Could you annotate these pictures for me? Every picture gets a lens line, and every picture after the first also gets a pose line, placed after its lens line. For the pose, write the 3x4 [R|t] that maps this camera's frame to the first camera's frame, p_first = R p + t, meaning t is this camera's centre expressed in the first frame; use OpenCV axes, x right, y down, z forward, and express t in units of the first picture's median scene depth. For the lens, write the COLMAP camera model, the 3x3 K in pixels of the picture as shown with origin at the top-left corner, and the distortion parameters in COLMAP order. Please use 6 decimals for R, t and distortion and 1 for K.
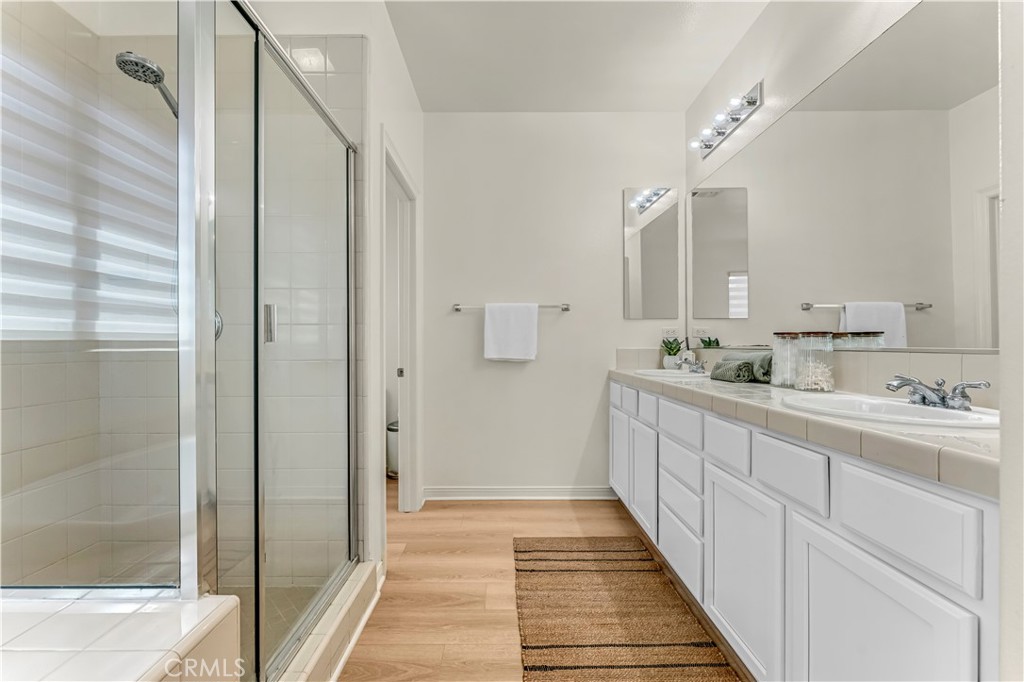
lens RADIAL K [[409.6, 0, 513.2], [0, 409.6, 343.7], [0, 0, 1]] dist [-0.006114, 0.002248]
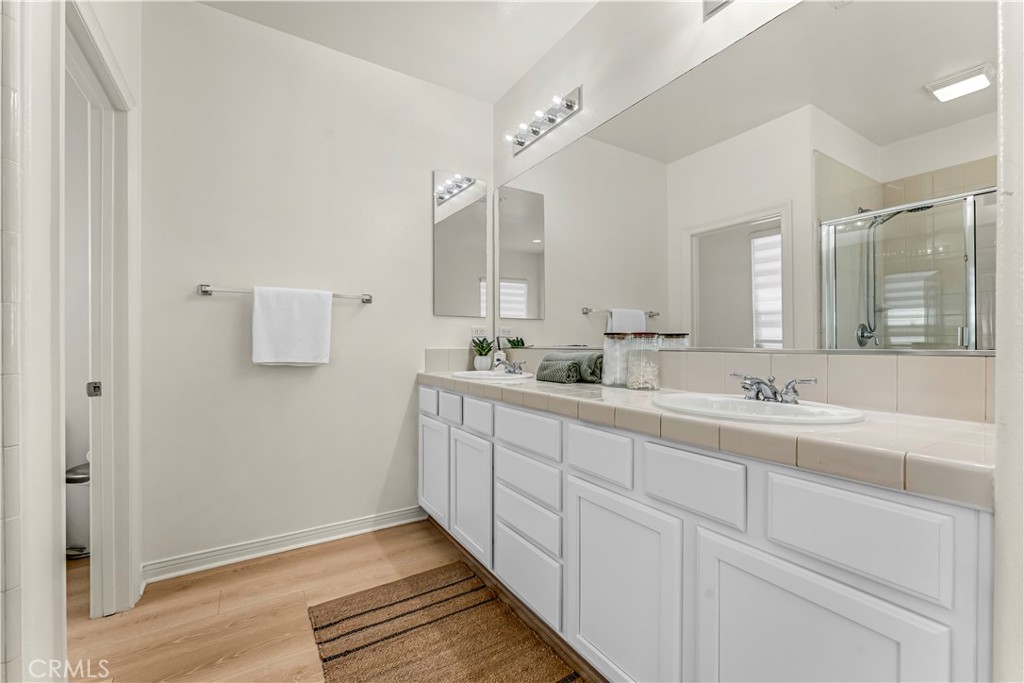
lens RADIAL K [[409.6, 0, 501.5], [0, 409.6, 345.4], [0, 0, 1]] dist [-0.006114, 0.002248]
pose [[0.860792, 0.001129, 0.508956, -0.073702], [-0.004002, 0.999982, 0.004550, 0.000314], [-0.508942, -0.005953, 0.860780, 0.197716]]
